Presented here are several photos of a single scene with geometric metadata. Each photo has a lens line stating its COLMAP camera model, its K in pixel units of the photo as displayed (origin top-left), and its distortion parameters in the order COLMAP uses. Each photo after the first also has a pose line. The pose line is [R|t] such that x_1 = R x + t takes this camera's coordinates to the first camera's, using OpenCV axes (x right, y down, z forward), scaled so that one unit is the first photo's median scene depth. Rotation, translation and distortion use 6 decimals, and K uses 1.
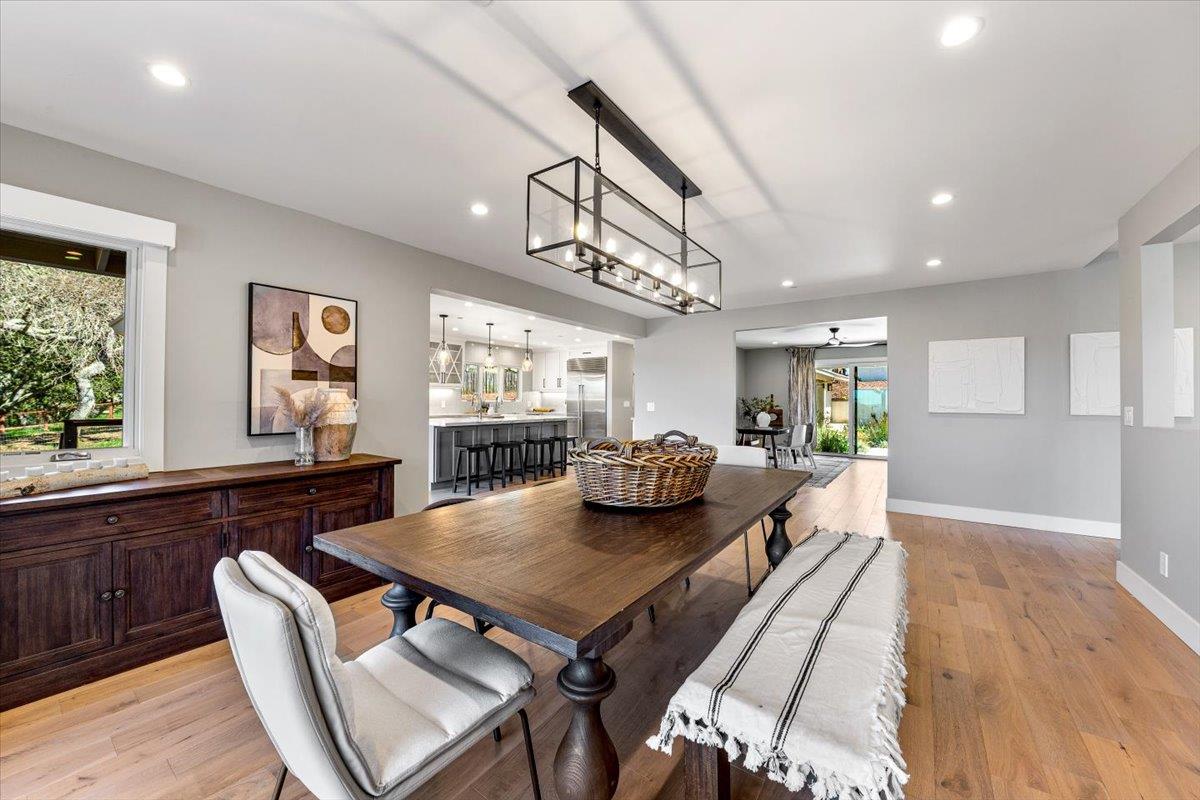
lens RADIAL K [[438.7, 0, 595.6], [0, 438.7, 395.9], [0, 0, 1]] dist [0.003482, 0.000137]
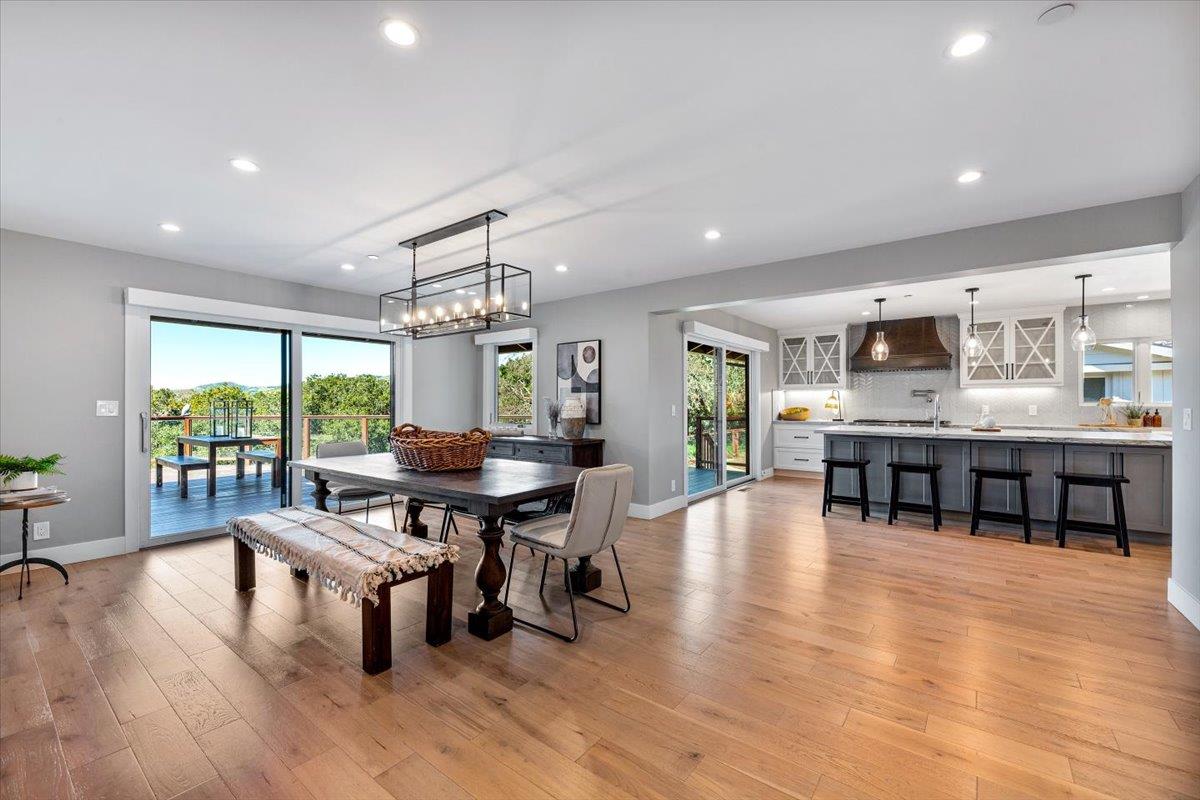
lens RADIAL K [[496.5, 0, 600.1], [0, 496.5, 401.5], [0, 0, 1]] dist [0.014191, -0.000134]
pose [[-0.033716, -0.005456, -0.999417, 1.204711], [0.008807, 0.999945, -0.005756, 0.009707], [0.999393, -0.008996, -0.033666, 1.081318]]
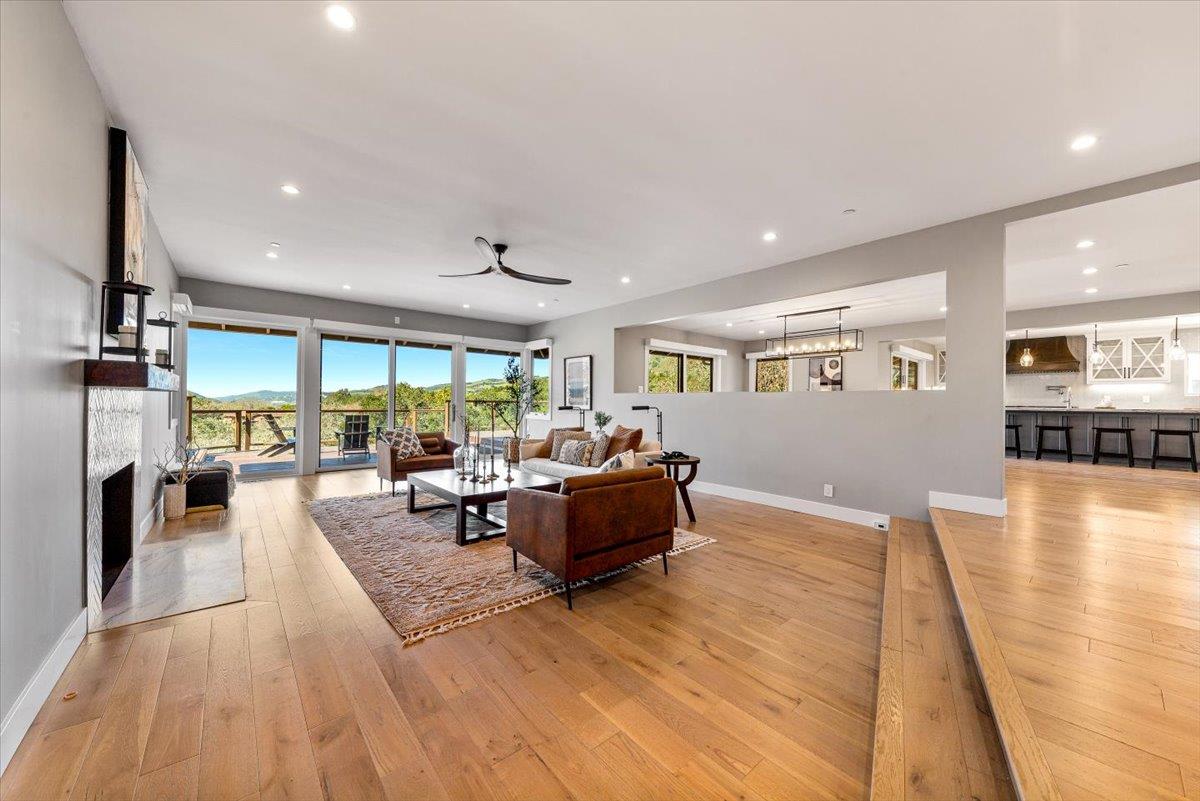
lens RADIAL K [[438.7, 0, 587.3], [0, 438.7, 402.1], [0, 0, 1]] dist [0.003482, 0.000137]
pose [[-0.254695, -0.008415, -0.966985, 2.580693], [-0.003118, 0.999964, -0.007881, 0.102976], [0.967016, 0.001008, -0.254713, 0.161283]]
